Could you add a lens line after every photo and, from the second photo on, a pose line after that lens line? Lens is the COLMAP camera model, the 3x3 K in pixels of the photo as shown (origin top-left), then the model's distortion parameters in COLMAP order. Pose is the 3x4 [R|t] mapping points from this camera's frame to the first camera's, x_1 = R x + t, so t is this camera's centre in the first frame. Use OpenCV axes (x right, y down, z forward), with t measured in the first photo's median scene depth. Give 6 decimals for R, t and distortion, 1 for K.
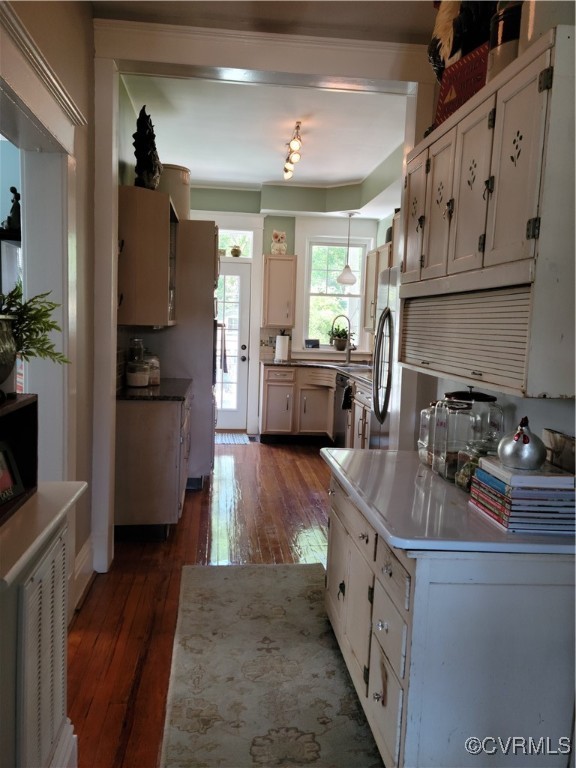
lens RADIAL K [[608.3, 0, 282.9], [0, 608.3, 383.6], [0, 0, 1]] dist [0.057160, 0.003185]
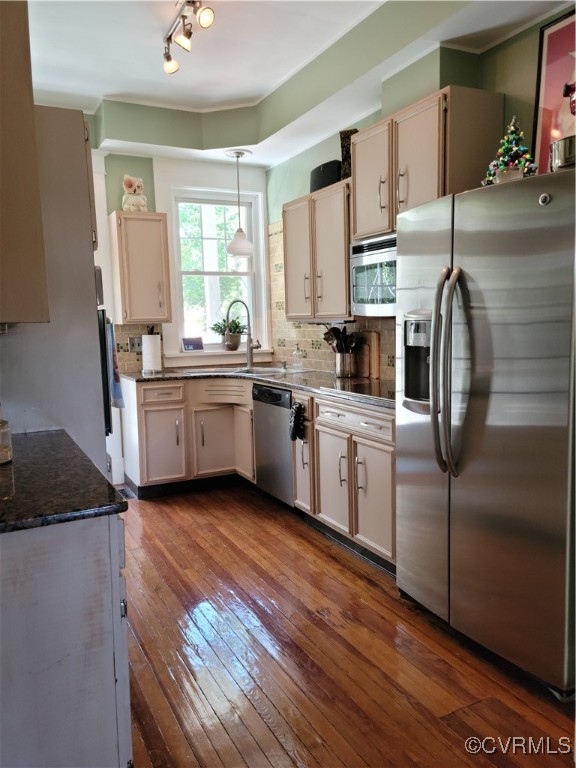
lens RADIAL K [[608.3, 0, 295.6], [0, 608.3, 385.8], [0, 0, 1]] dist [0.057160, 0.003185]
pose [[0.929413, -0.097964, 0.355802, -0.100688], [0.093083, 0.995180, 0.030859, -0.028930], [-0.357111, 0.004438, 0.934052, 0.315628]]
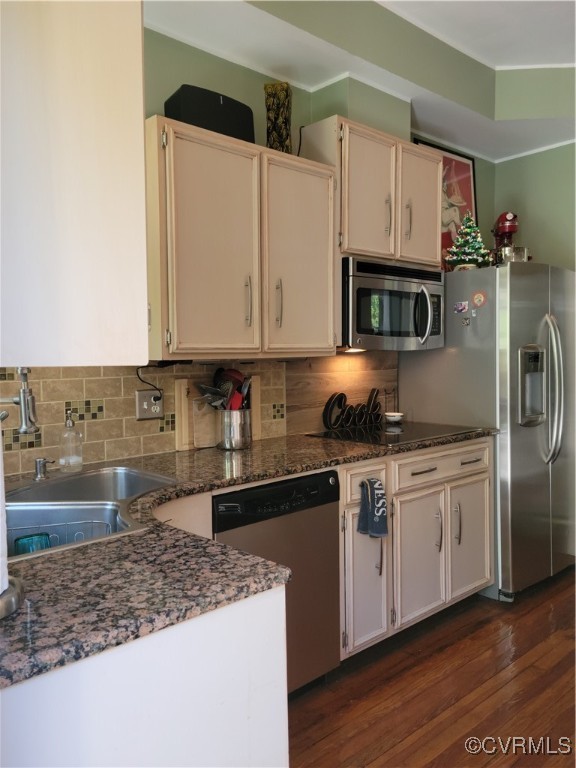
lens RADIAL K [[608.3, 0, 289.8], [0, 608.3, 381.1], [0, 0, 1]] dist [0.057160, 0.003185]
pose [[-0.600140, -0.065324, 0.797223, -0.156090], [0.072330, 0.988145, 0.135418, -0.101125], [-0.796618, 0.138933, -0.588300, 1.023152]]
